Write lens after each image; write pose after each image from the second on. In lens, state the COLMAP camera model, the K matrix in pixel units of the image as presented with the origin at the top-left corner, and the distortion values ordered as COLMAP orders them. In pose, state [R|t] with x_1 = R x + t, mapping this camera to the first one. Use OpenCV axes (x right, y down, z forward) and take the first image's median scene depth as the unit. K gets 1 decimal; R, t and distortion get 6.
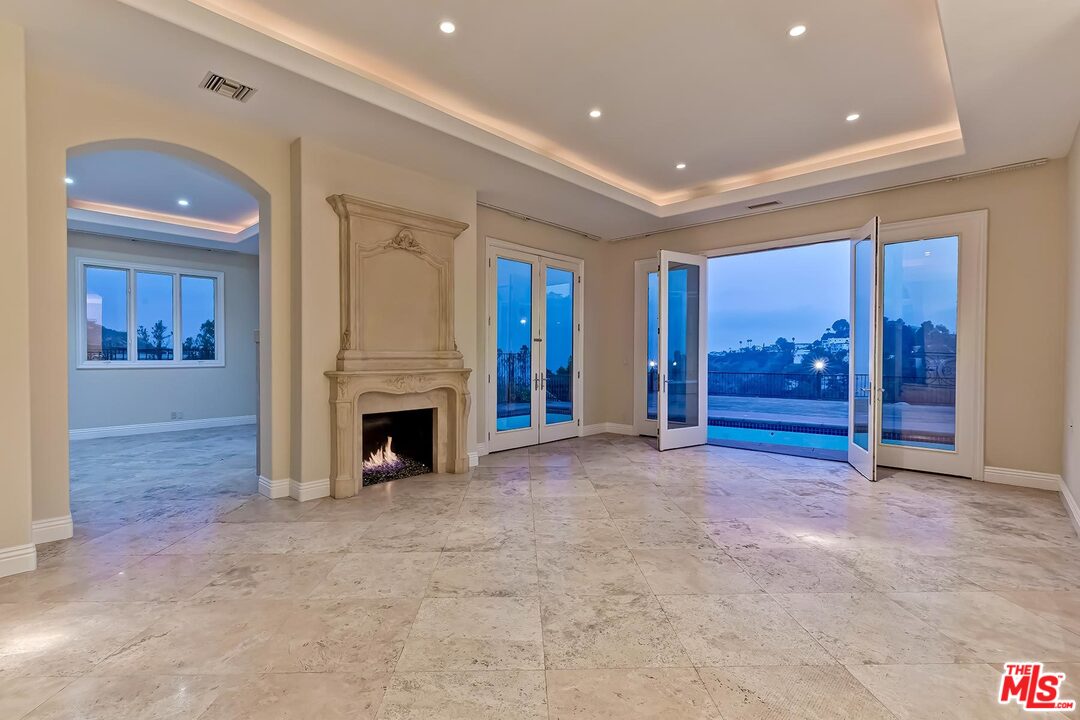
lens RADIAL K [[490.9, 0, 530.2], [0, 490.9, 363.2], [0, 0, 1]] dist [0.005364, -0.000477]
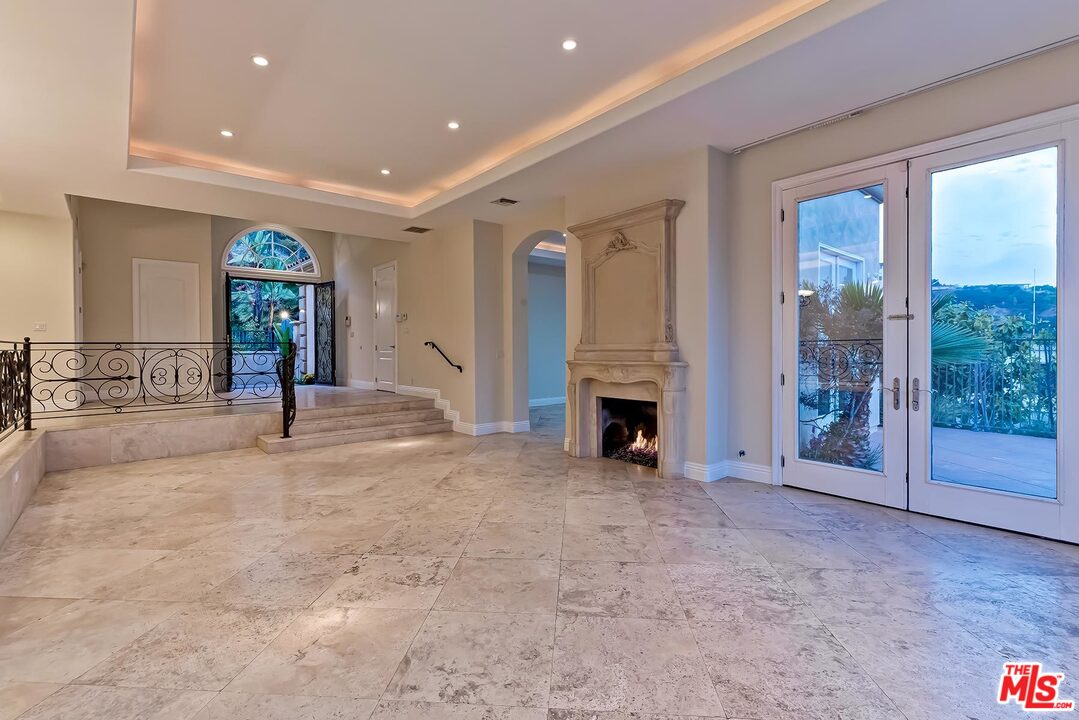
lens RADIAL K [[481.8, 0, 535.3], [0, 481.8, 353.8], [0, 0, 1]] dist [0.004183, 0.000551]
pose [[-0.088686, 0.008385, -0.996024, 0.846526], [-0.008187, 0.999925, 0.009147, -0.011172], [0.996026, 0.008966, -0.088611, 0.934323]]
